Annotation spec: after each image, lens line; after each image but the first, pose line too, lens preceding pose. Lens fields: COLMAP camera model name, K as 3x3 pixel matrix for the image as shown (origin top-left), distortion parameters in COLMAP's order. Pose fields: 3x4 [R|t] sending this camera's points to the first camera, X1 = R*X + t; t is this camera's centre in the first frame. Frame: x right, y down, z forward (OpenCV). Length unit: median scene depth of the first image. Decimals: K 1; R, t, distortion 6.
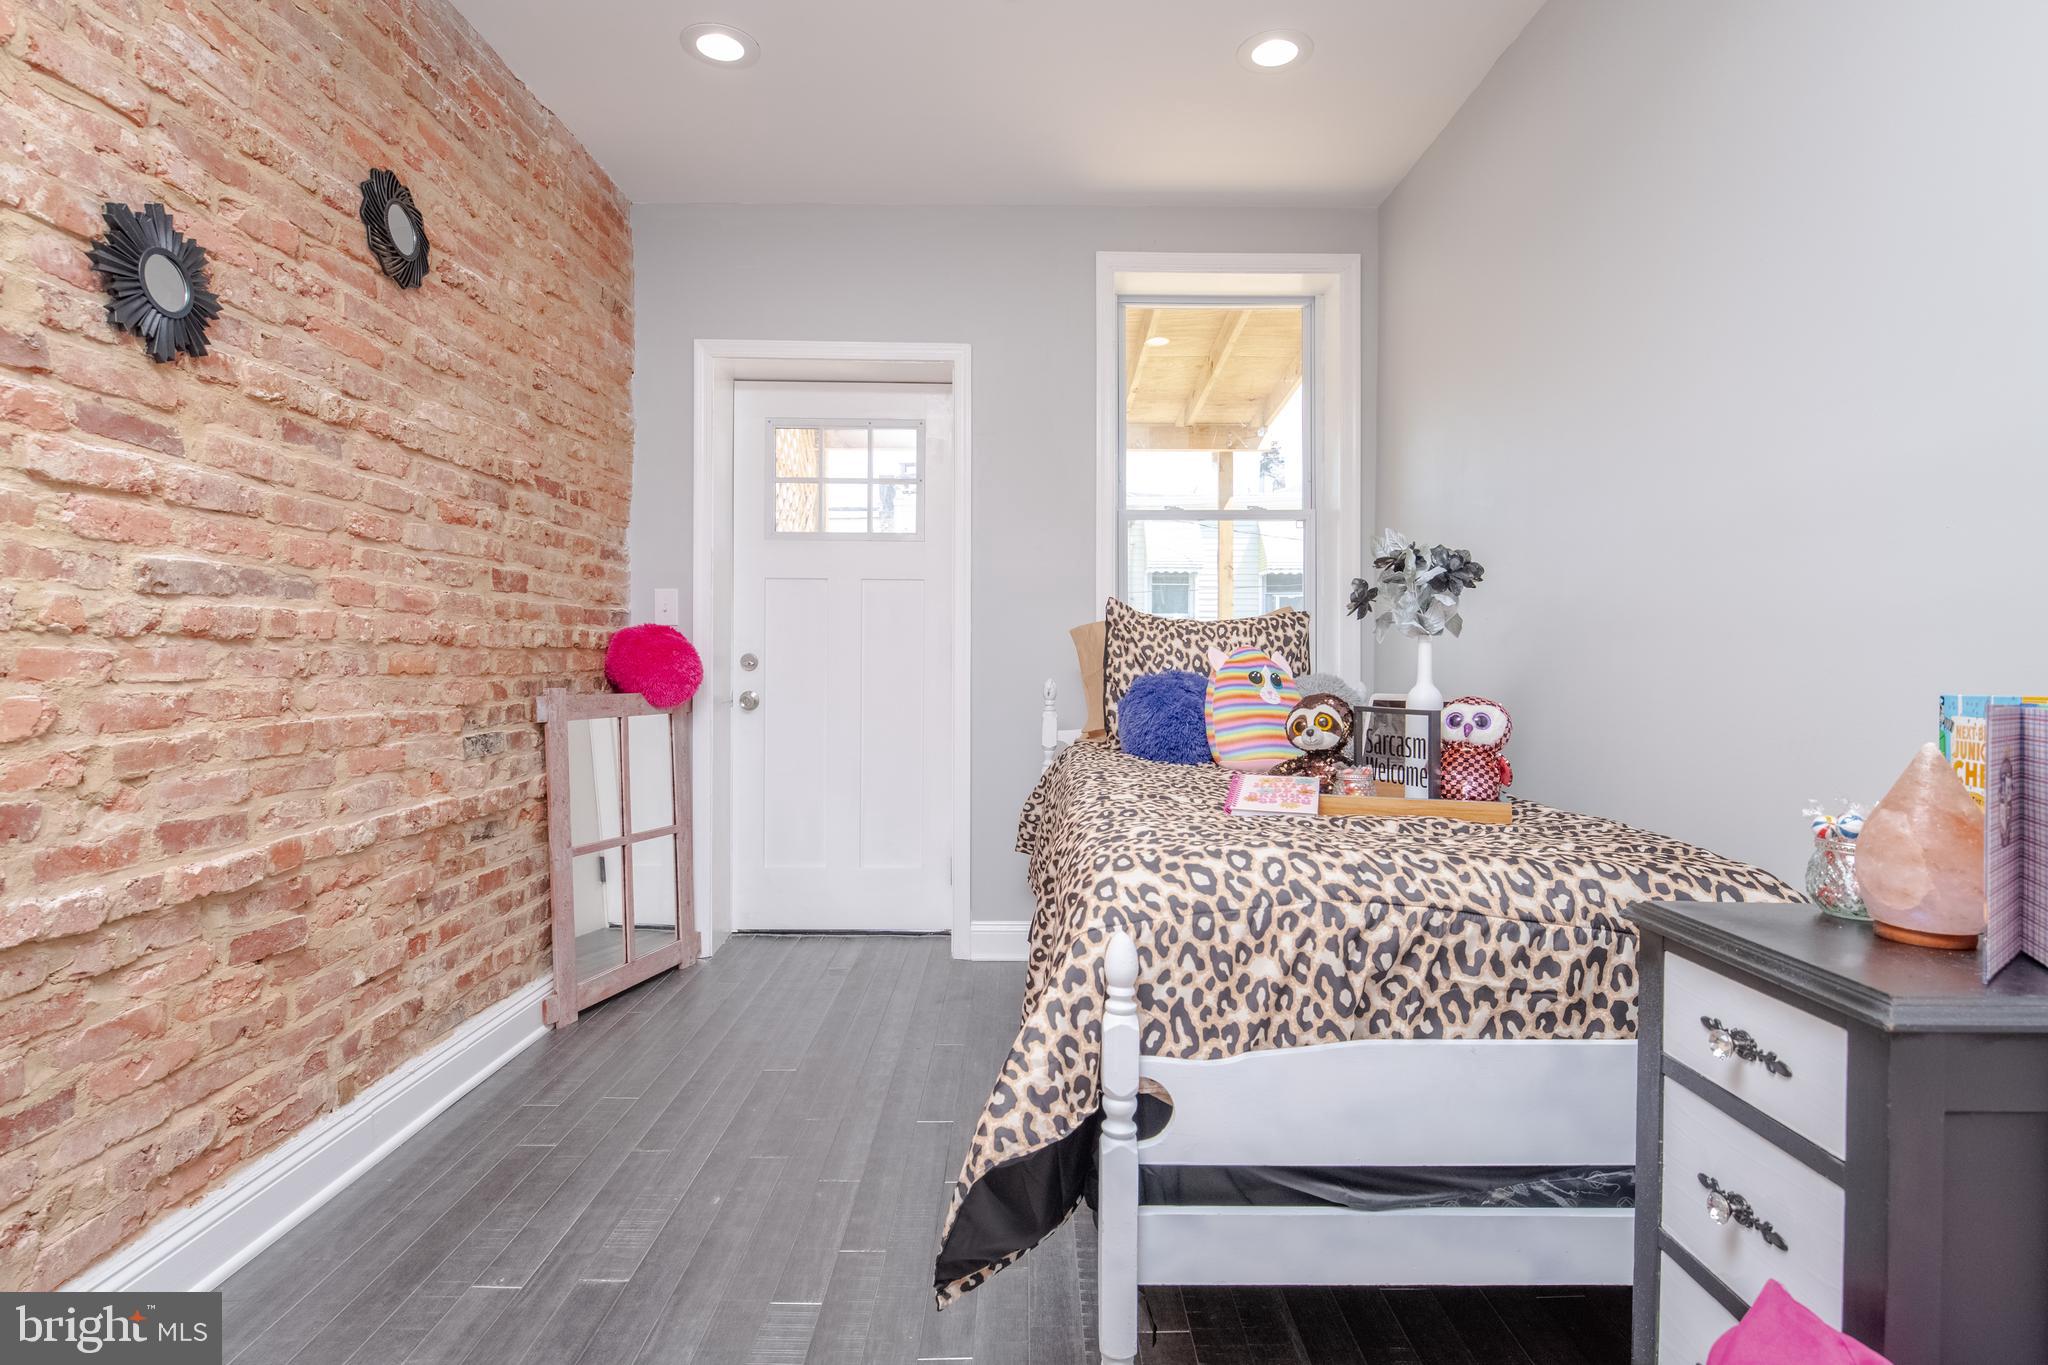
lens RADIAL K [[1030.7, 0, 1049.3], [0, 1030.7, 663.9], [0, 0, 1]] dist [-0.000944, -0.003086]
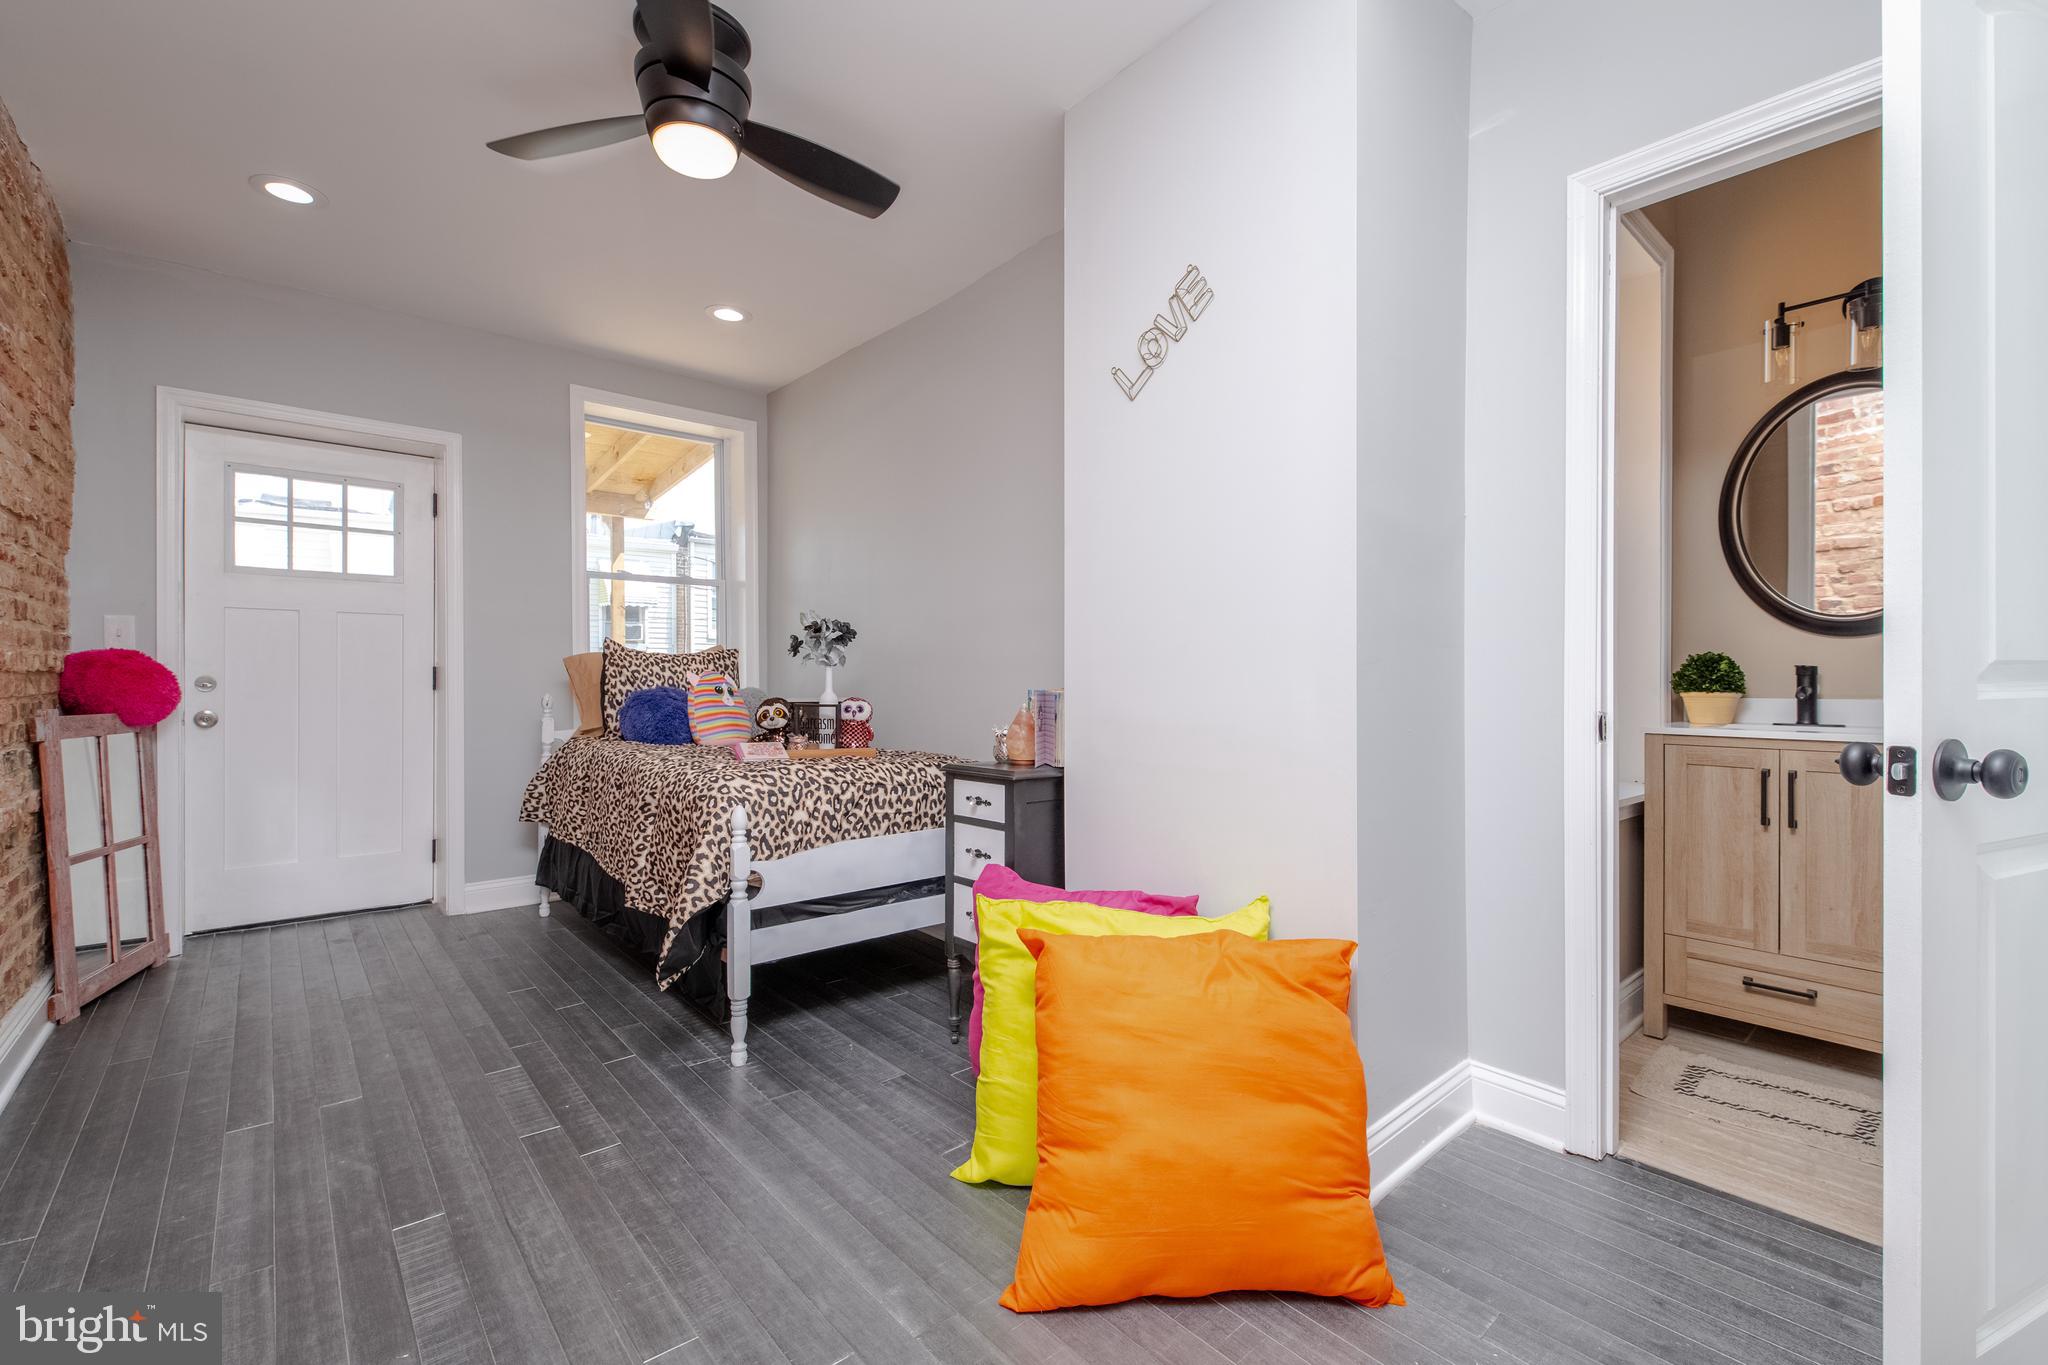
lens RADIAL K [[860.4, 0, 1027.1], [0, 860.4, 676.3], [0, 0, 1]] dist [-0.010659, -0.004597]
pose [[0.772590, -0.003702, 0.634895, -0.402017], [0.007792, 0.999963, -0.003651, 0.000141], [-0.634858, 0.007768, 0.772590, -0.516580]]
